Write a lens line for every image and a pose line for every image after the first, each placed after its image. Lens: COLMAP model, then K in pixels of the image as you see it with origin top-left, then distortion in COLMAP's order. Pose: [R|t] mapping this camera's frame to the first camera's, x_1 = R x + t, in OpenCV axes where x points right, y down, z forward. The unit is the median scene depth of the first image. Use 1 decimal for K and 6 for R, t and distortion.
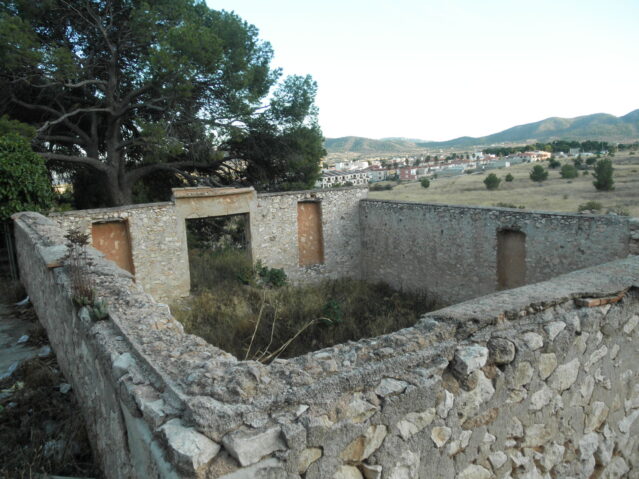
lens RADIAL K [[532.6, 0, 331.8], [0, 532.6, 239.7], [0, 0, 1]] dist [-0.112061, 0.129739]
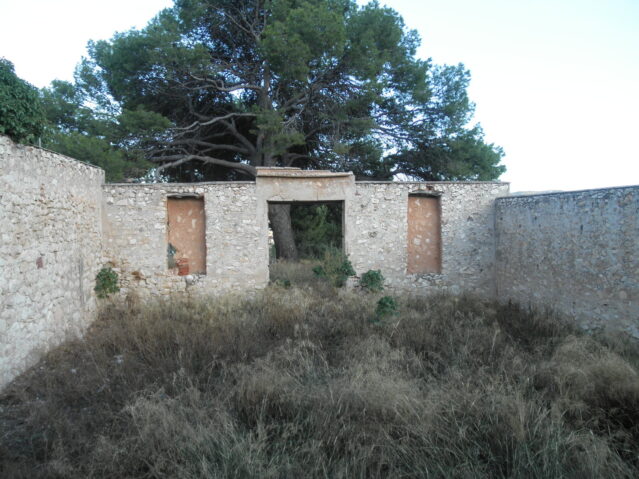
lens RADIAL K [[532.6, 0, 331.8], [0, 532.6, 239.7], [0, 0, 1]] dist [-0.112061, 0.129739]
pose [[0.901892, 0.049053, -0.429167, 0.192108], [-0.091894, 0.992577, -0.079665, 0.079559], [0.422073, 0.111287, 0.899705, 0.222909]]
